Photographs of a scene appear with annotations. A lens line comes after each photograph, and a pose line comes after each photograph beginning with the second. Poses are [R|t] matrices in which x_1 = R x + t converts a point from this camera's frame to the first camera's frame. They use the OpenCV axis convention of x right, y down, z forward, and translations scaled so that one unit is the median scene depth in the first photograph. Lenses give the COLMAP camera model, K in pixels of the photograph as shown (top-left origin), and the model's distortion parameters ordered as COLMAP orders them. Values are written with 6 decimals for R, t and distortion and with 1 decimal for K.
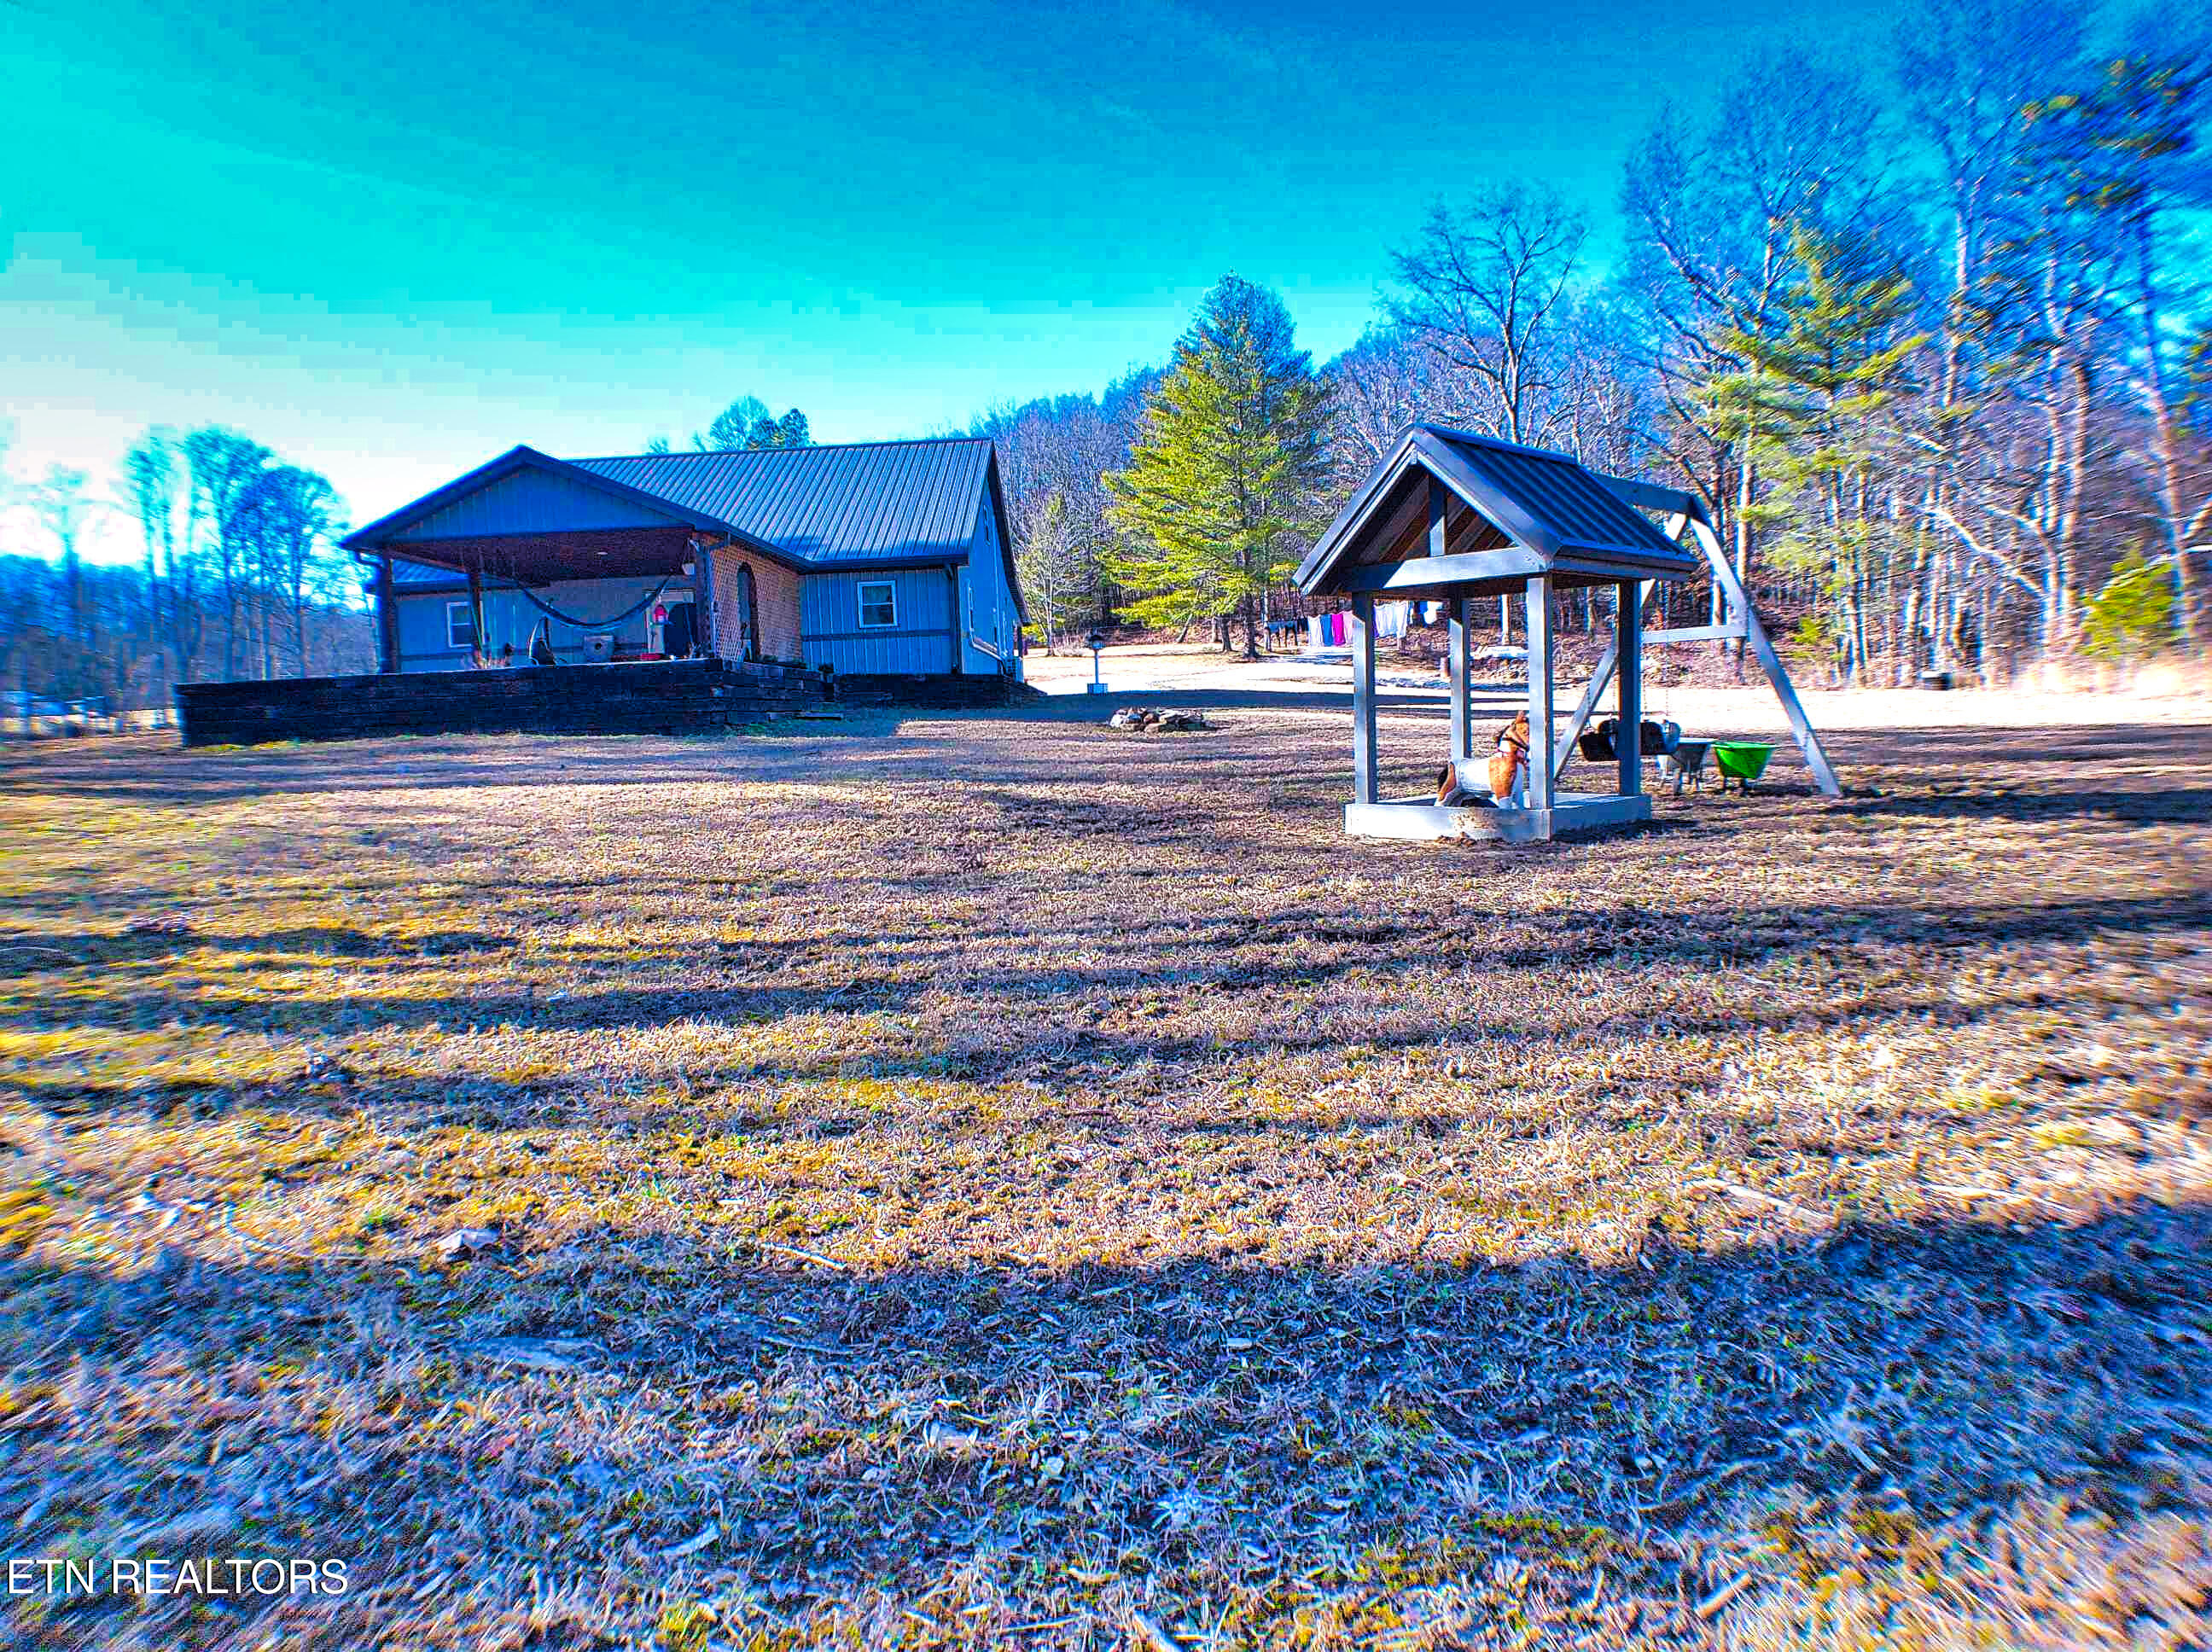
lens RADIAL K [[1346.8, 0, 1063.1], [0, 1346.8, 766.3], [0, 0, 1]] dist [-0.042685, -0.000760]
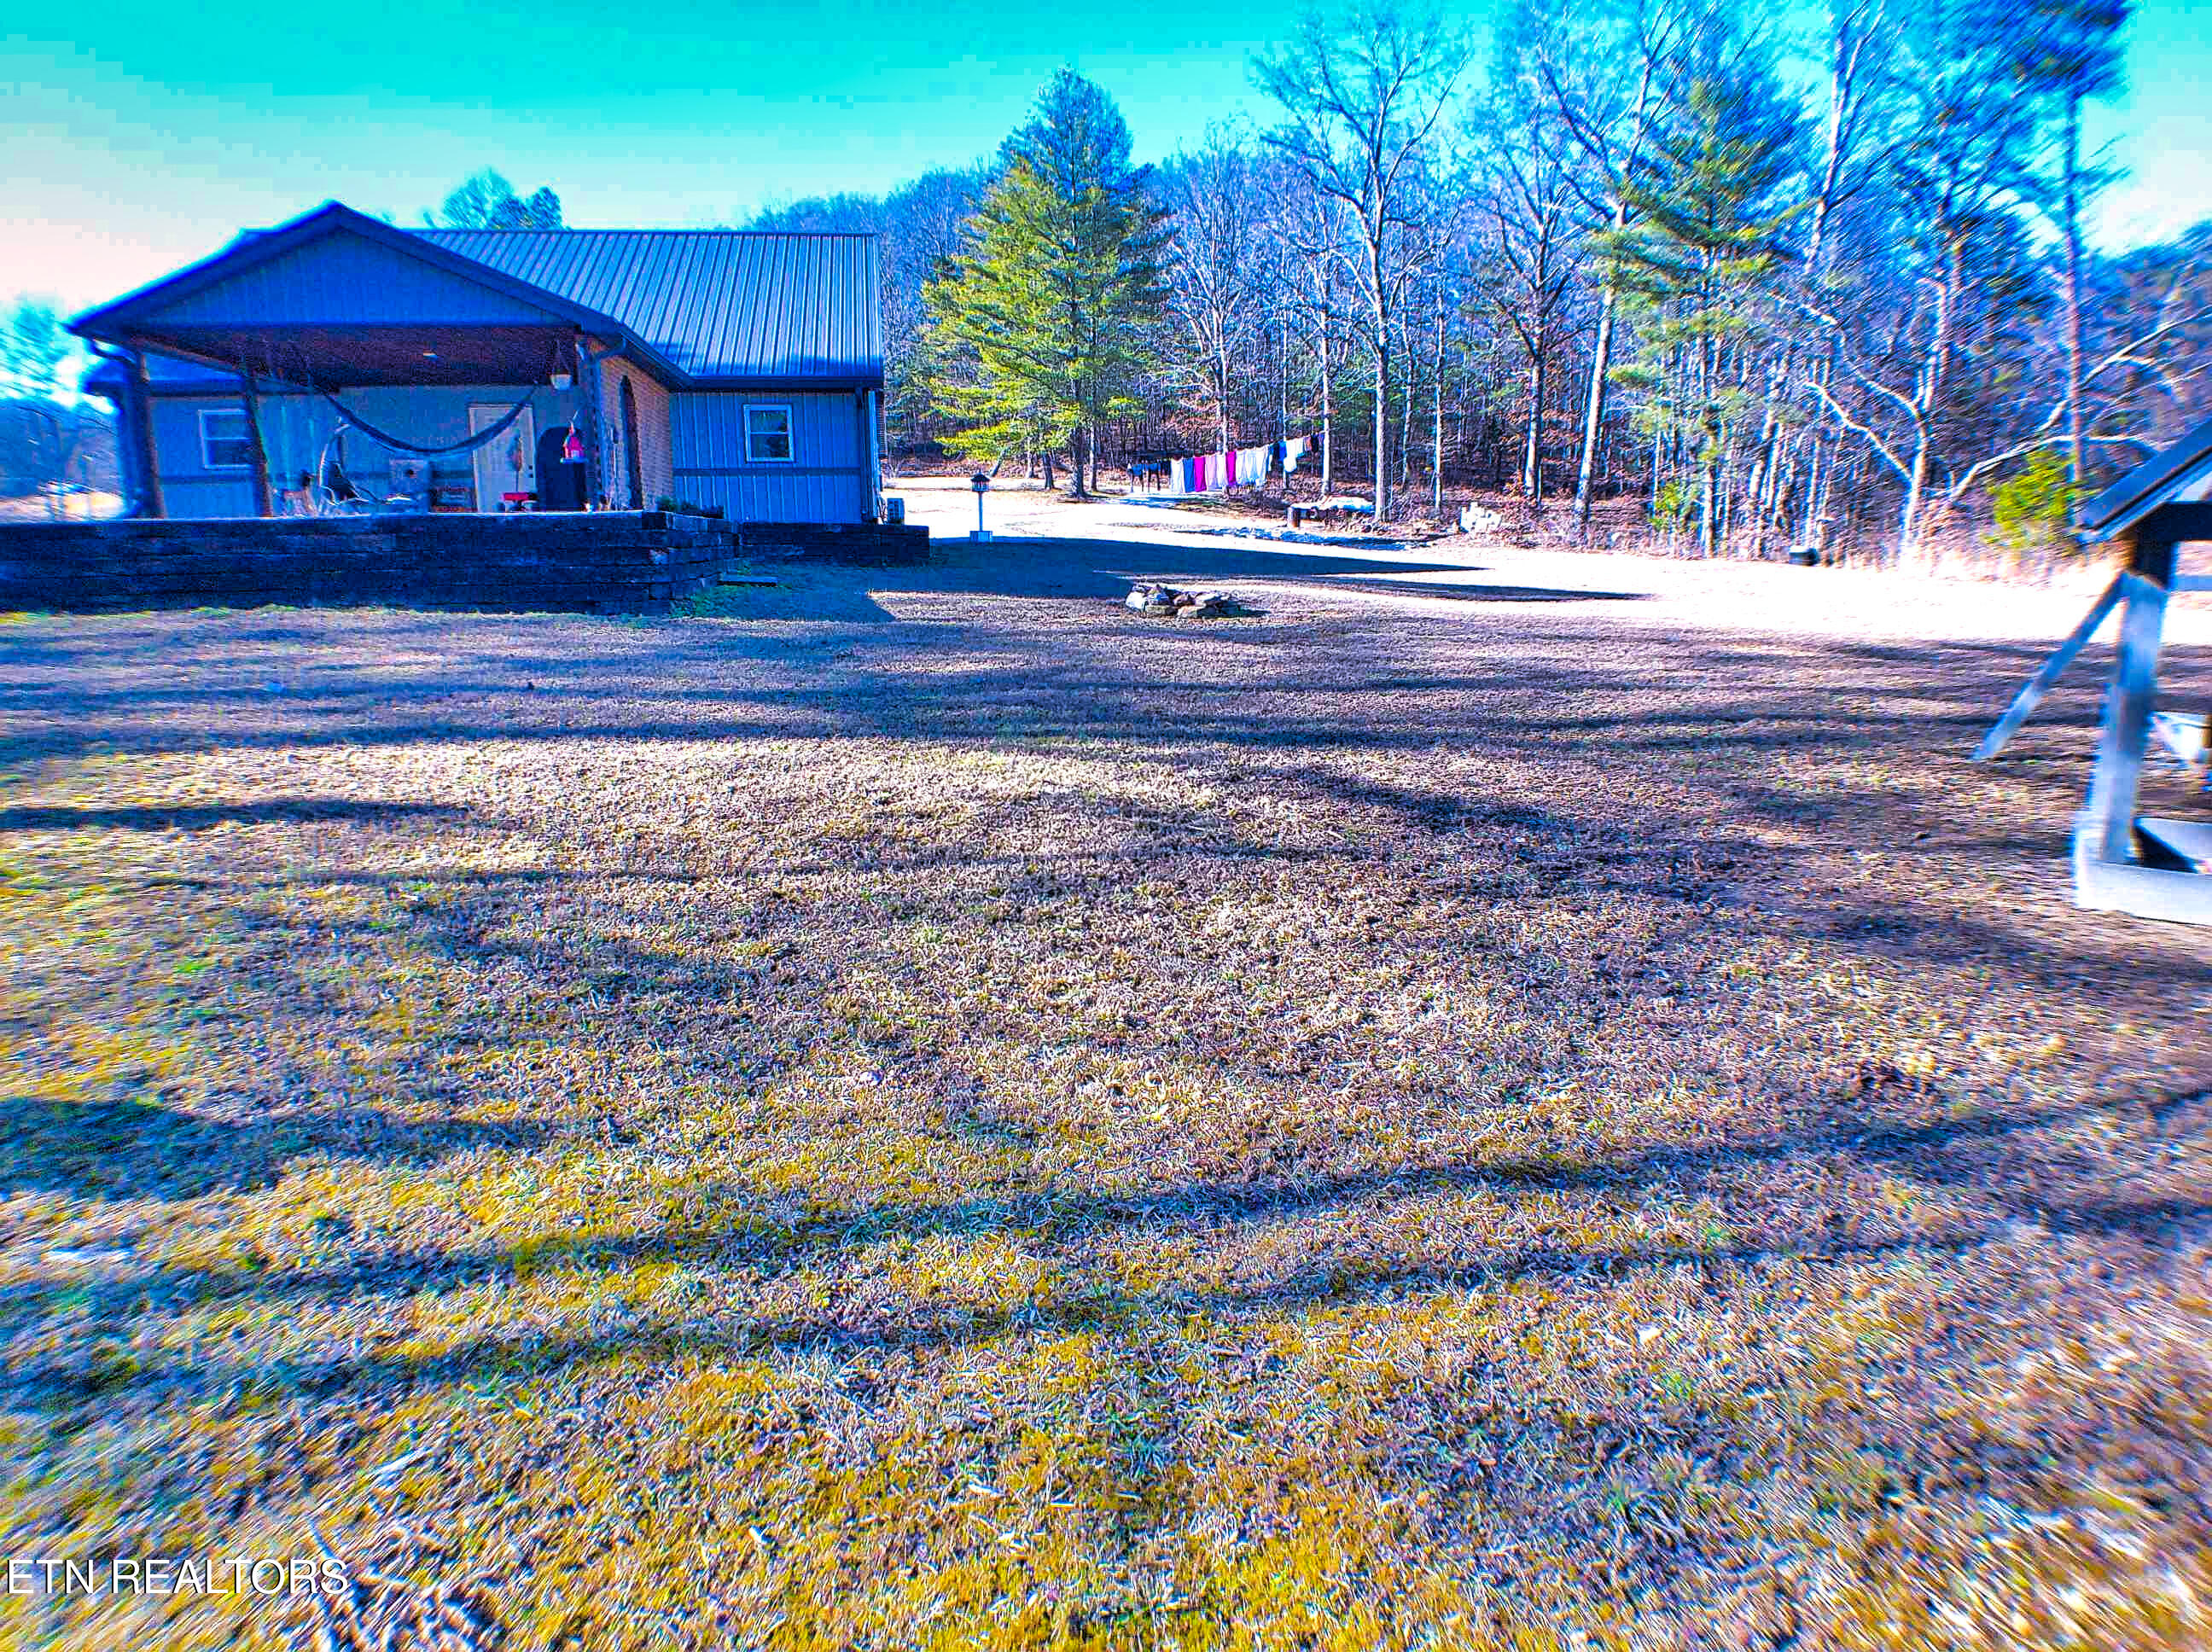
lens RADIAL K [[1346.8, 0, 1063.1], [0, 1346.8, 766.3], [0, 0, 1]] dist [-0.042685, -0.000760]
pose [[0.981057, -0.000170, 0.193719, -0.057312], [-0.024574, 0.991812, 0.125318, -0.012222], [-0.192155, -0.127705, 0.973020, 0.066289]]
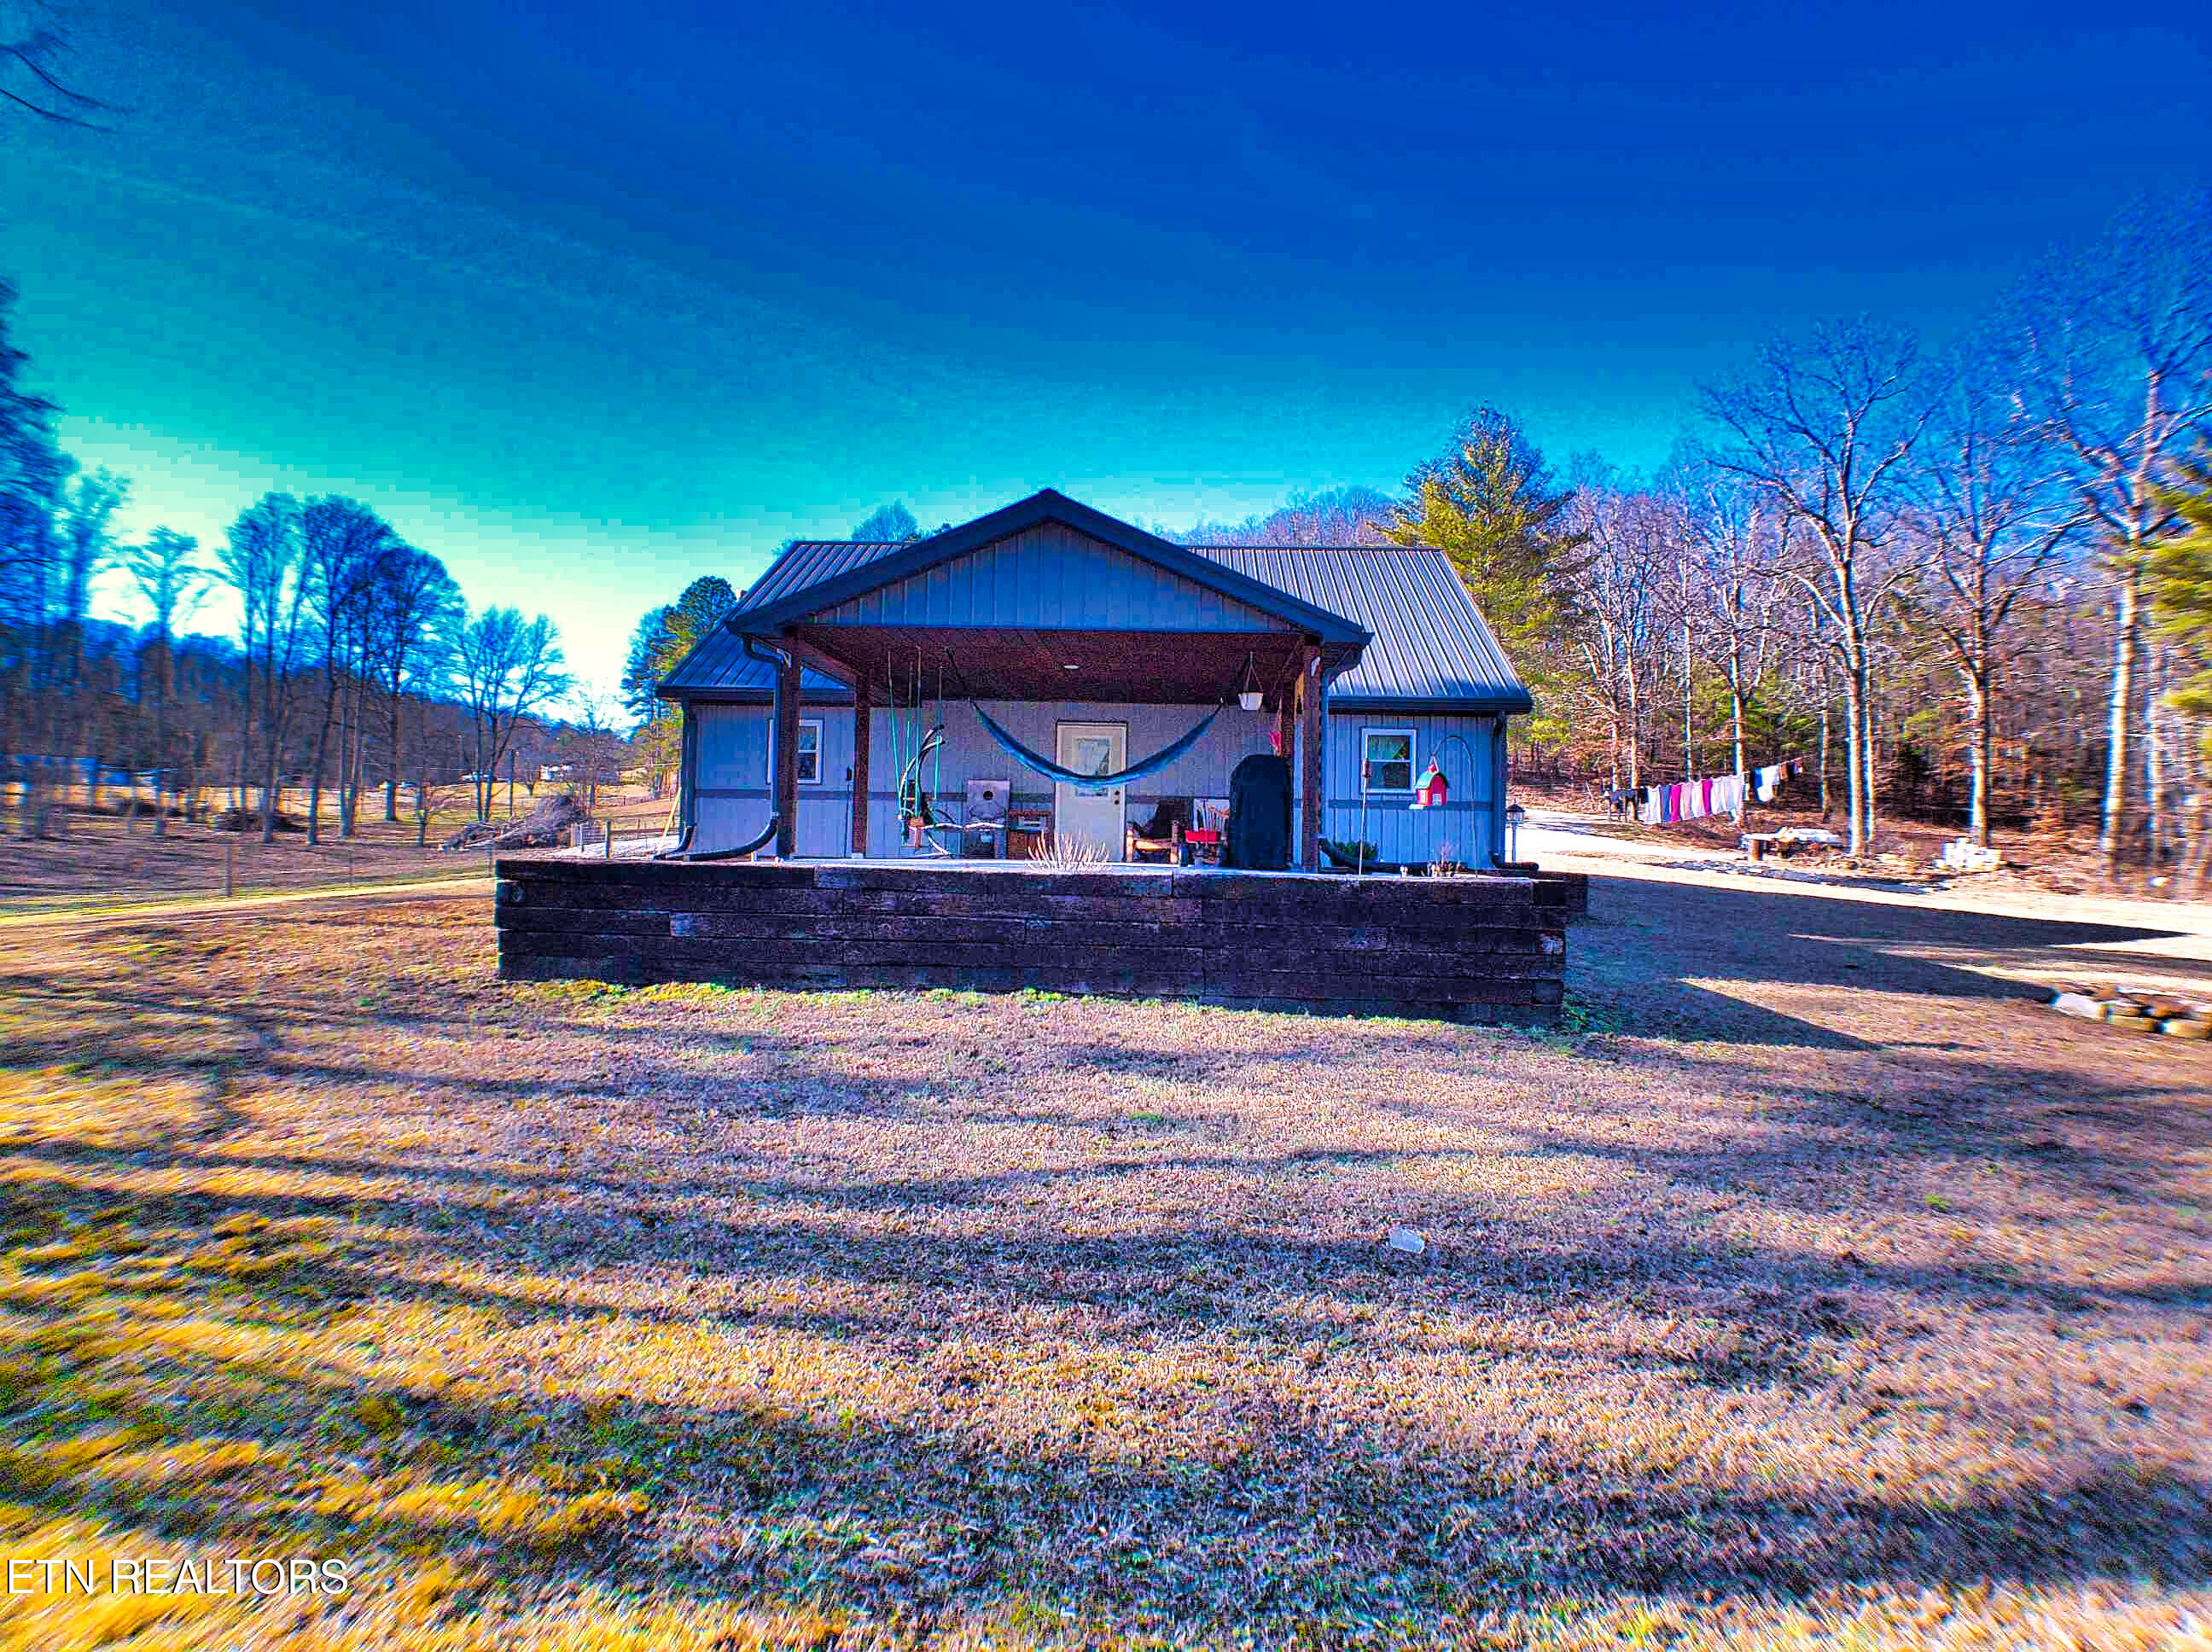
lens RADIAL K [[1296.9, 0, 1097.2], [0, 1296.9, 779.3], [0, 0, 1]] dist [-0.042395, -0.000853]
pose [[0.998129, 0.060675, 0.007547, -0.140856], [-0.059817, 0.994588, -0.084948, -0.020996], [-0.012660, 0.084338, 0.996357, 0.153150]]
